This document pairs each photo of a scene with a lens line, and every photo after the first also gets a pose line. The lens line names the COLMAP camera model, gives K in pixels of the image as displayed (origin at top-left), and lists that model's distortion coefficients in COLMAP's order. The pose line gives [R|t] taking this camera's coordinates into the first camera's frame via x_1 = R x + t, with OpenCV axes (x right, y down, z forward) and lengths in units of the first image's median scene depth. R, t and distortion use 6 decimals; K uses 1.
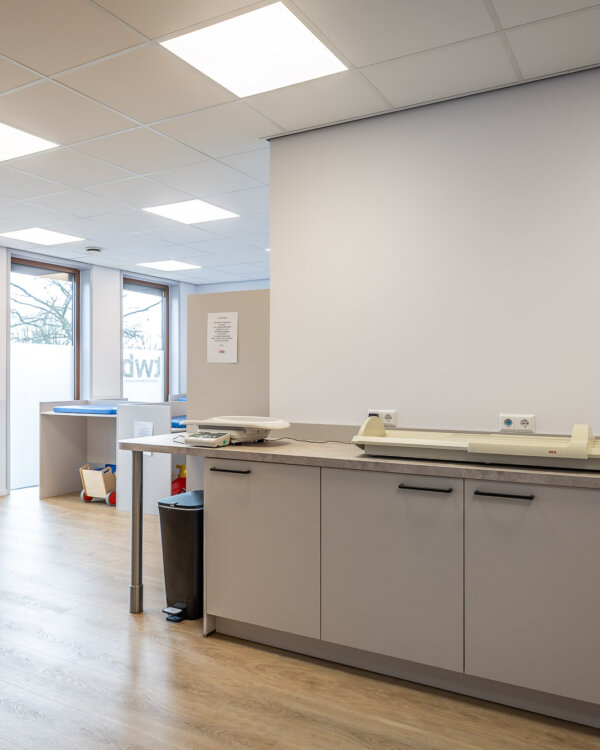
lens RADIAL K [[627.6, 0, 300.0], [0, 627.6, 375.0], [0, 0, 1]] dist [-0.001520, -0.000930]
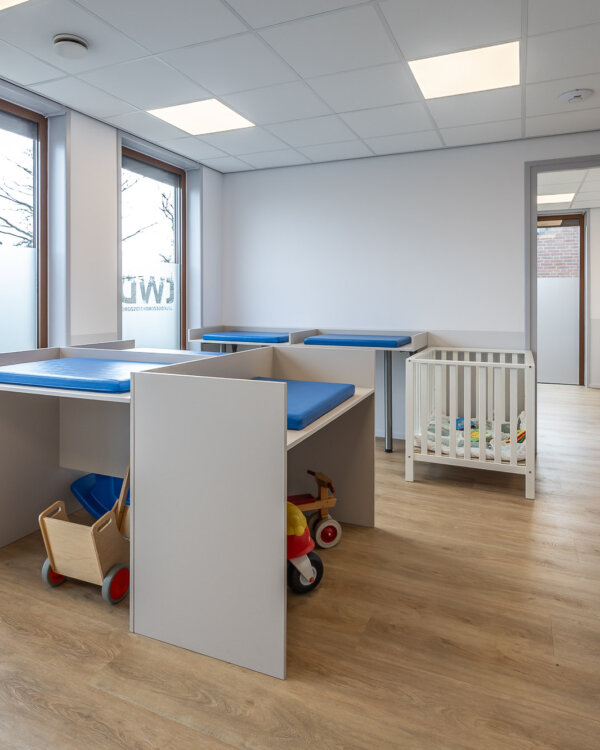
lens RADIAL K [[506.2, 0, 300.4], [0, 506.2, 302.7], [0, 0, 1]] dist [0.002907, 0.002140]
pose [[0.994865, -0.001305, 0.101207, -0.156841], [0.000811, 0.999988, 0.004917, 0.000392], [-0.101212, -0.004810, 0.994853, 0.481491]]
